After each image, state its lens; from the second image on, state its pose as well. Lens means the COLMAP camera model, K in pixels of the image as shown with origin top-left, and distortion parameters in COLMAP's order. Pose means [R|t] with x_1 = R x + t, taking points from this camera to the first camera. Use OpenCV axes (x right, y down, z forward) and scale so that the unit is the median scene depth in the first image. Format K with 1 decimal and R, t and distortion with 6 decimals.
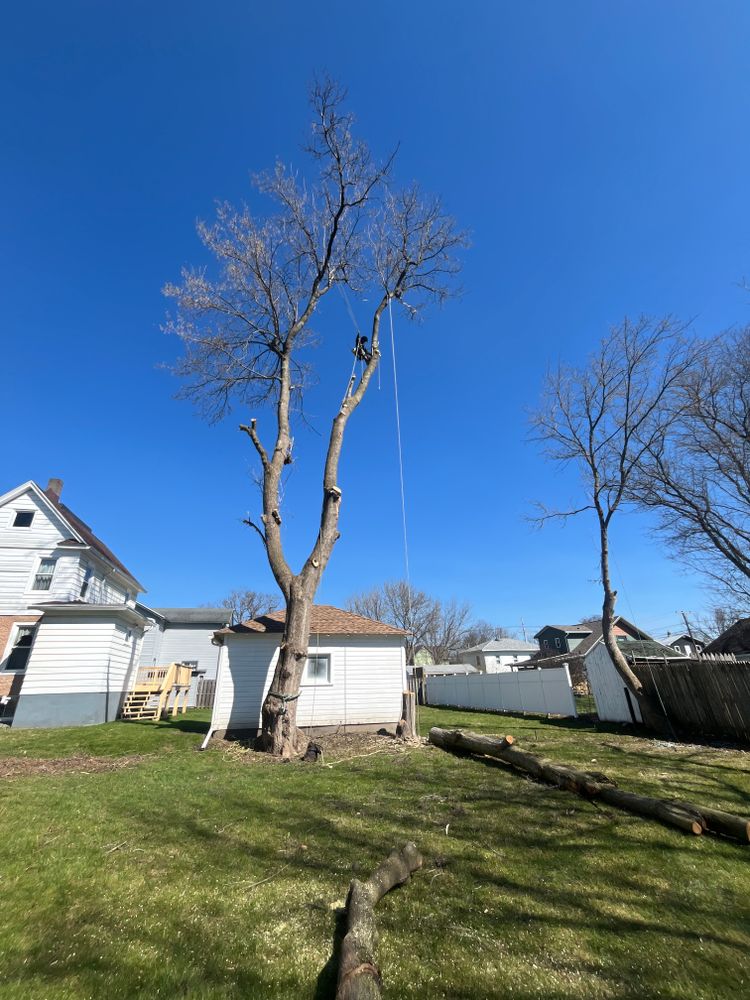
lens RADIAL K [[402.7, 0, 372.5], [0, 402.7, 499.1], [0, 0, 1]] dist [-0.004023, -0.000288]
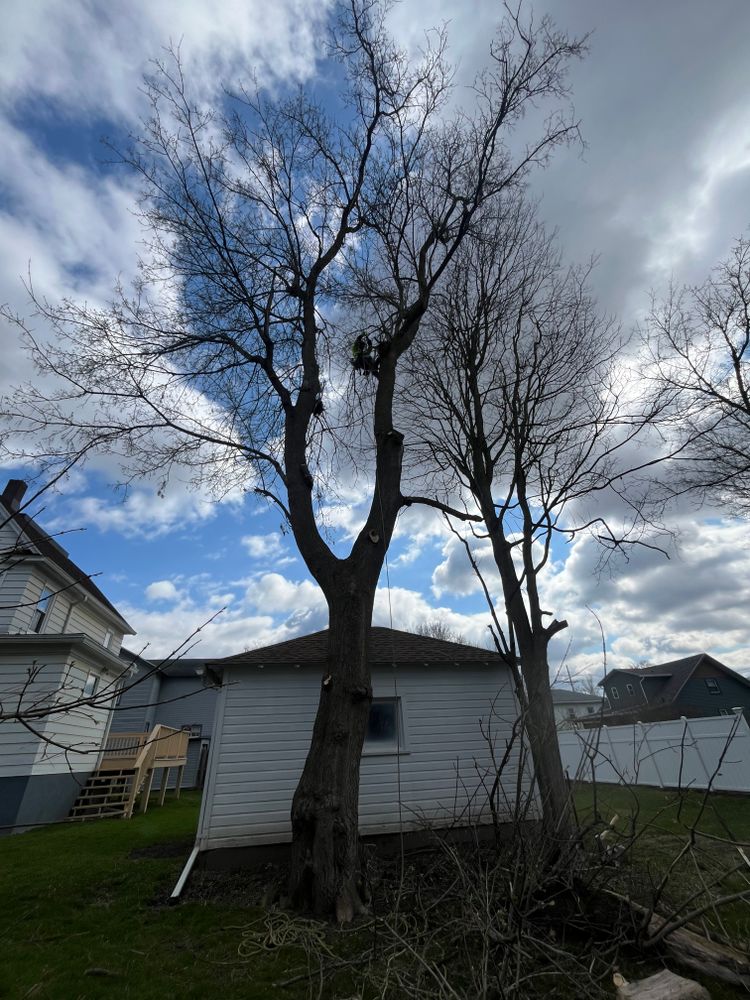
lens RADIAL K [[400.6, 0, 375.0], [0, 400.6, 500.0], [0, 0, 1]] dist [-0.001370, 0.000039]
pose [[0.998877, -0.041956, -0.022012, -0.093266], [0.038849, 0.991218, -0.126404, 0.134687], [0.027122, 0.125406, 0.991735, 0.299237]]
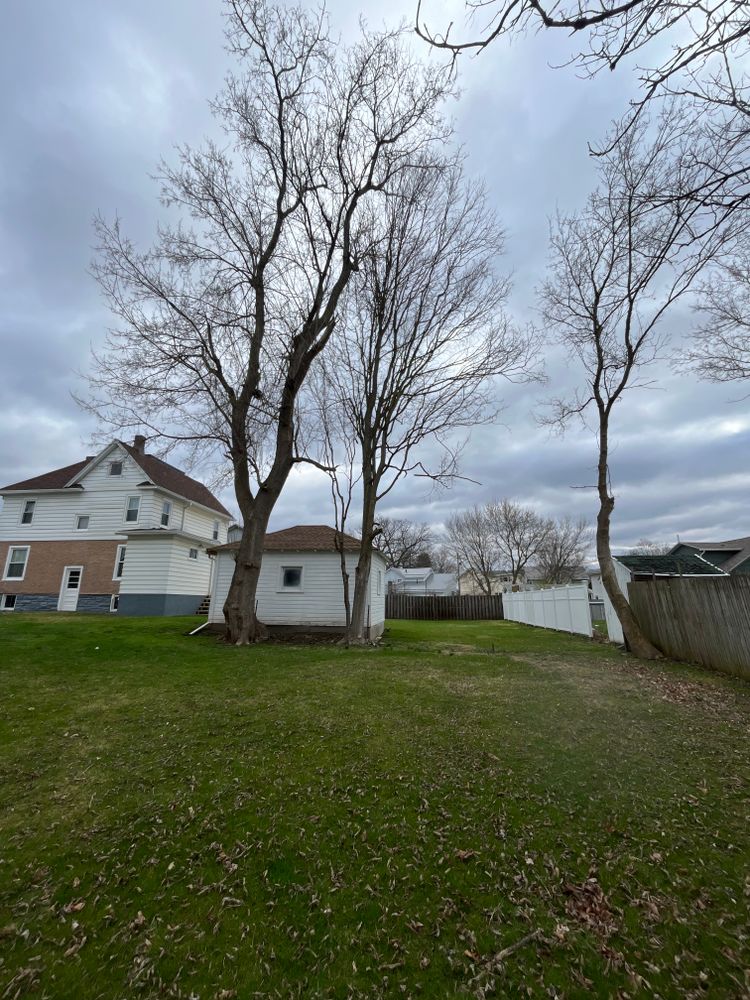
lens RADIAL K [[402.7, 0, 372.5], [0, 402.7, 499.1], [0, 0, 1]] dist [-0.004023, -0.000288]
pose [[0.936754, -0.054051, -0.345789, 0.376804], [0.116388, 0.979881, 0.162132, 0.035009], [0.330069, -0.192123, 0.924199, 0.057108]]
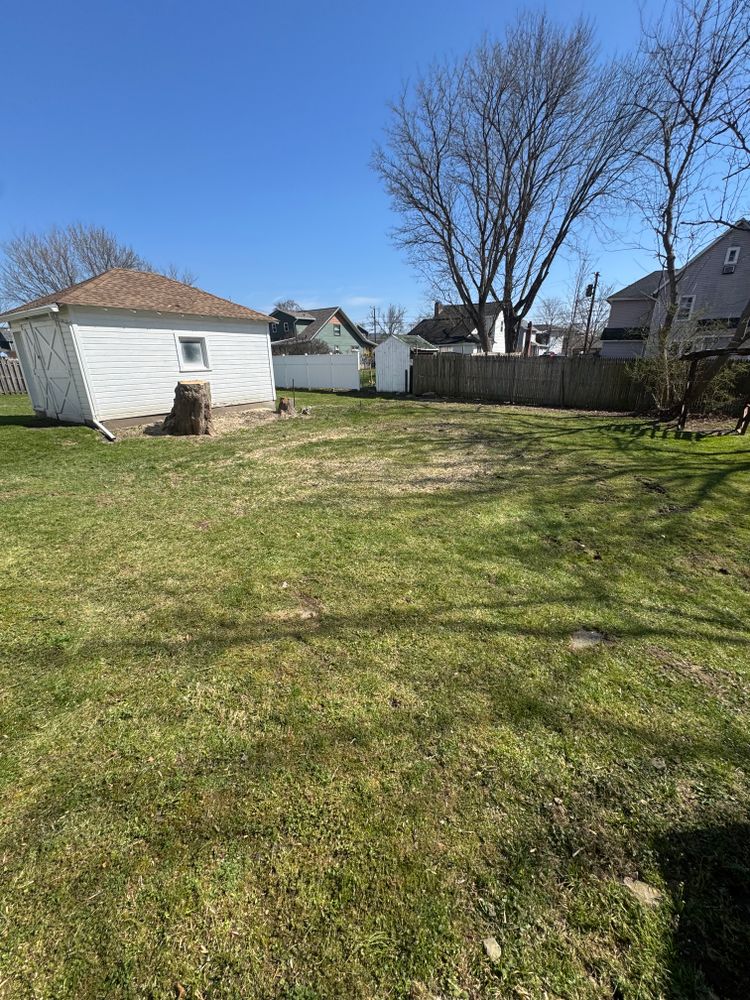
lens RADIAL K [[392.0, 0, 375.0], [0, 392.0, 500.0], [0, 0, 1]] dist [0.012908, -0.000189]
pose [[0.748038, -0.217913, 0.626860, -0.367986], [-0.280526, 0.752200, 0.596239, 0.011210], [-0.601452, -0.621859, 0.501544, 0.062402]]
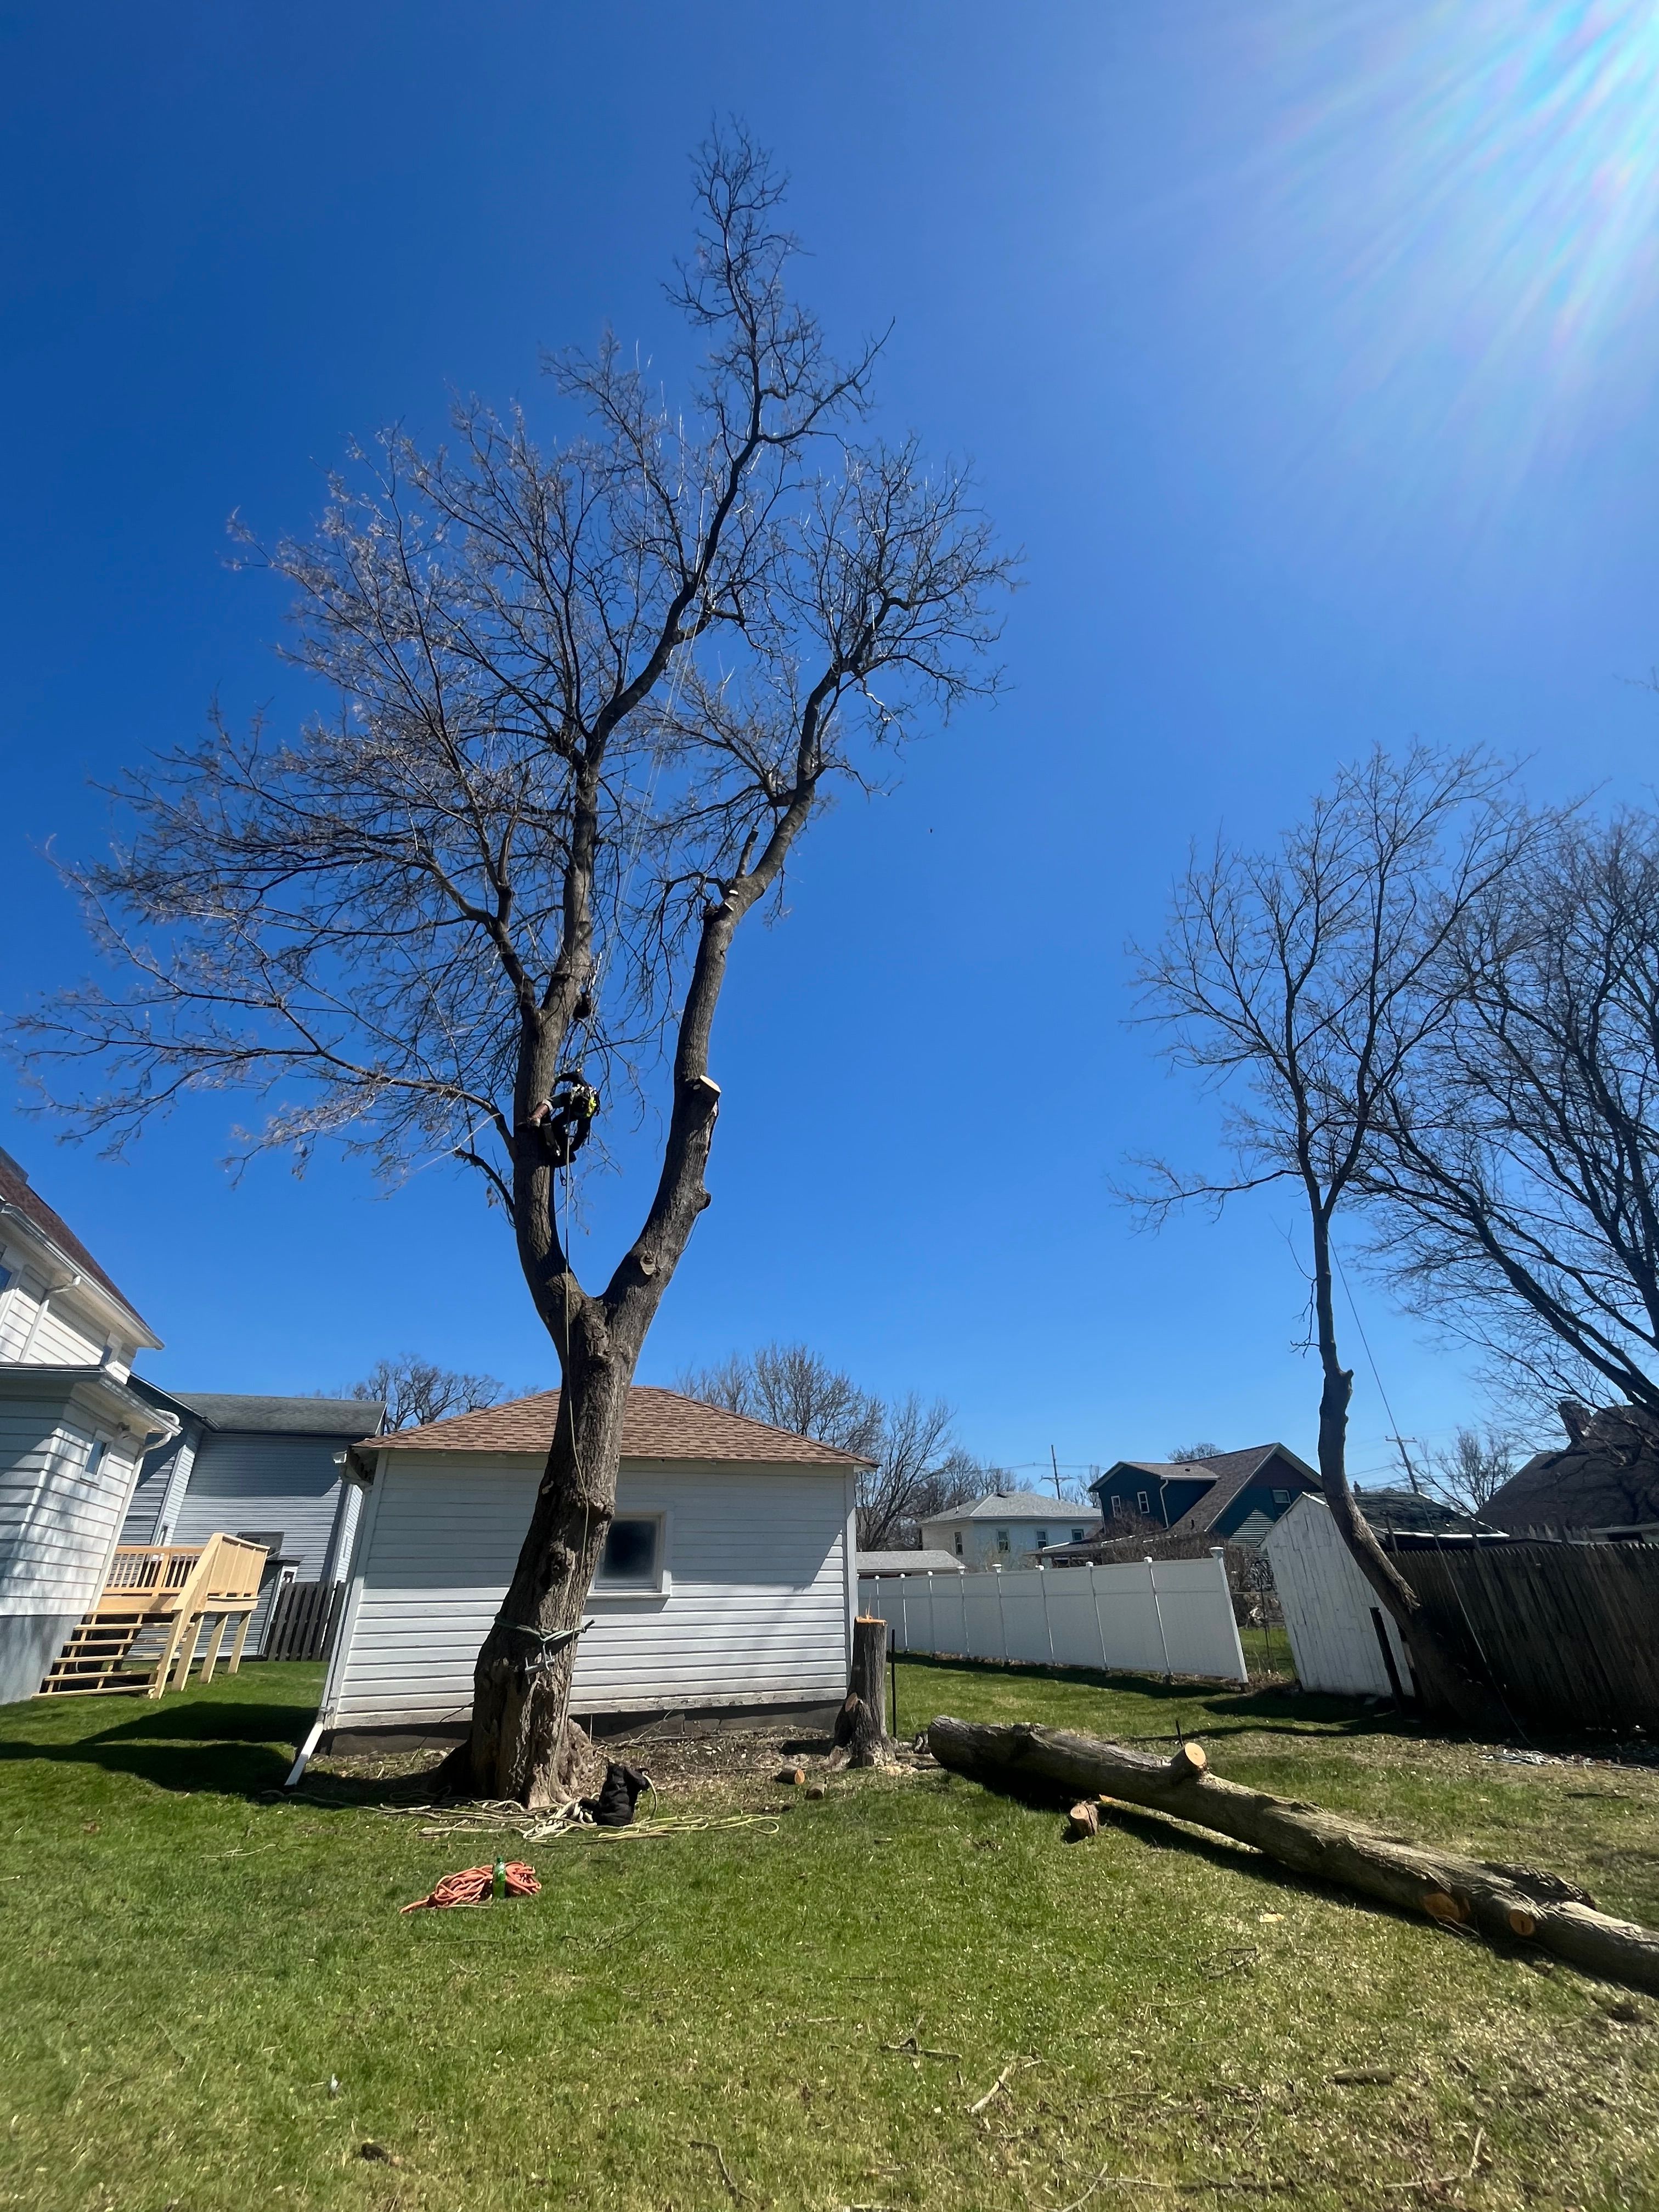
lens RADIAL K [[890.7, 0, 824.0], [0, 890.7, 1104.0], [0, 0, 1]] dist [-0.004023, -0.000288]
pose [[0.992244, 0.063693, 0.106752, -0.055915], [-0.055398, 0.995339, -0.078942, 0.047899], [-0.111283, 0.072416, 0.991147, 0.100653]]
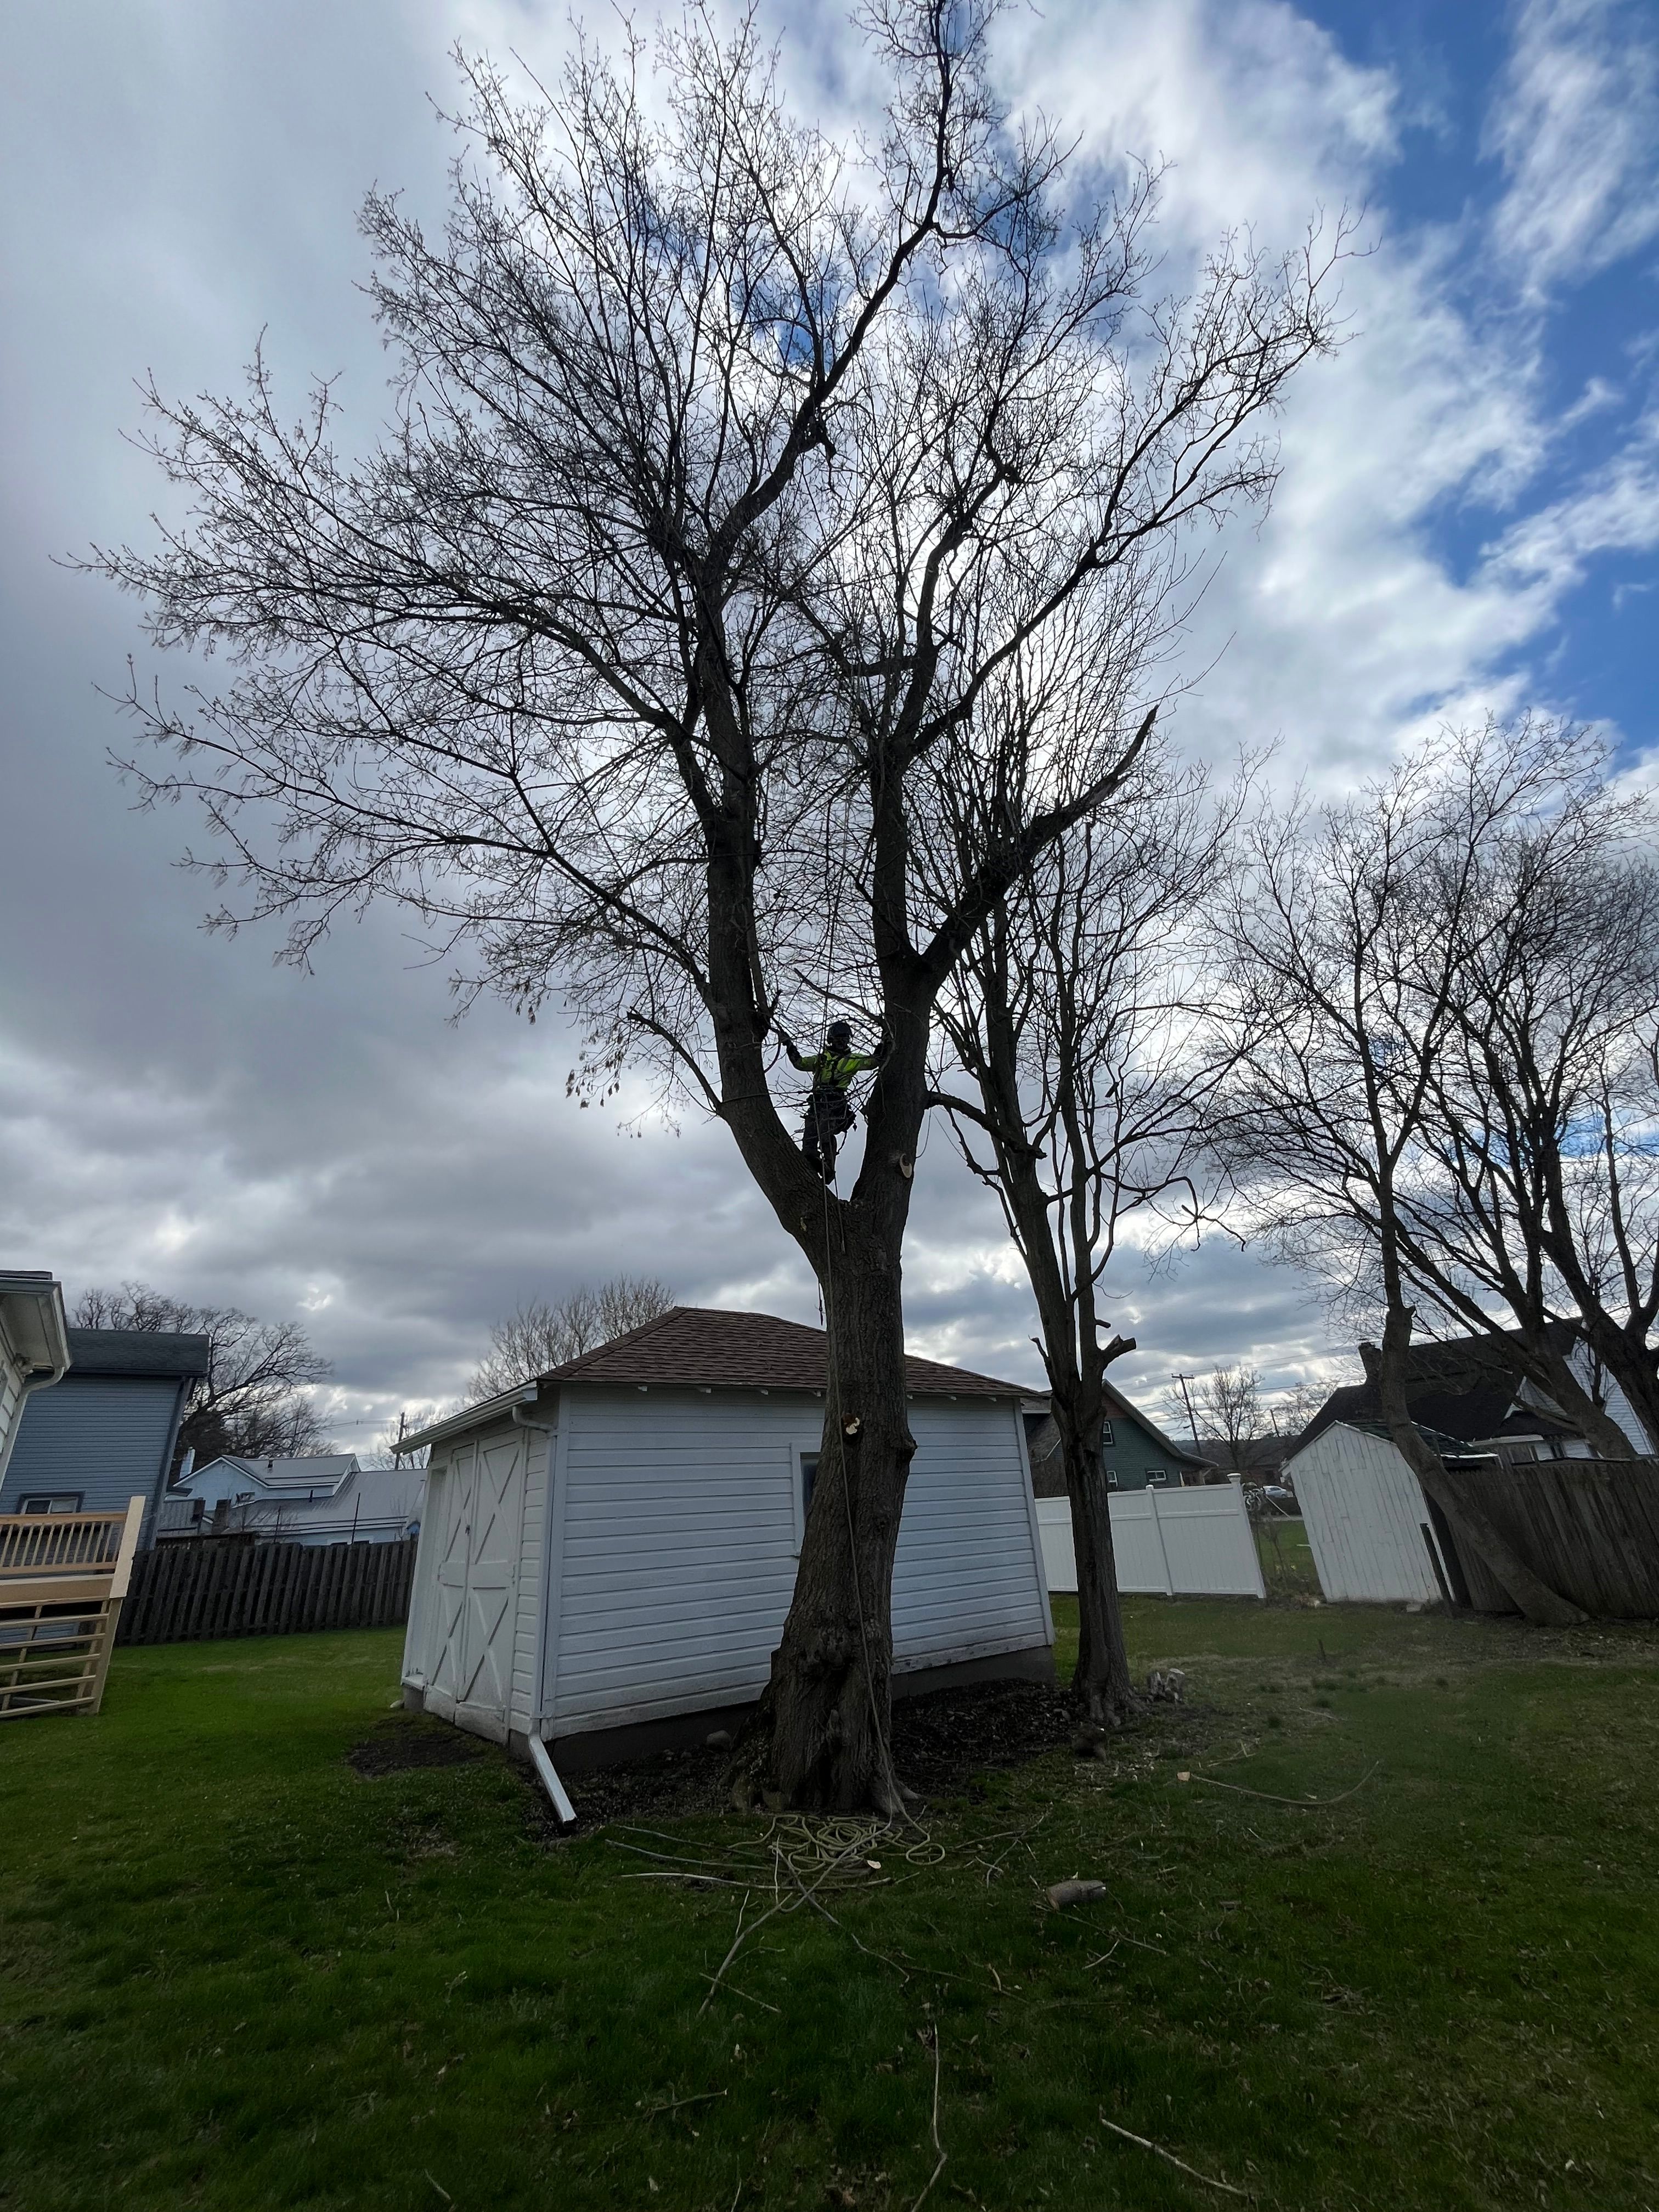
lens RADIAL K [[890.7, 0, 824.0], [0, 890.7, 1104.0], [0, 0, 1]] dist [-0.004023, -0.000288]
pose [[0.927420, 0.127343, 0.351677, -0.340117], [-0.120443, 0.991851, -0.041525, 0.110013], [-0.354099, -0.003846, 0.935200, 0.270148]]
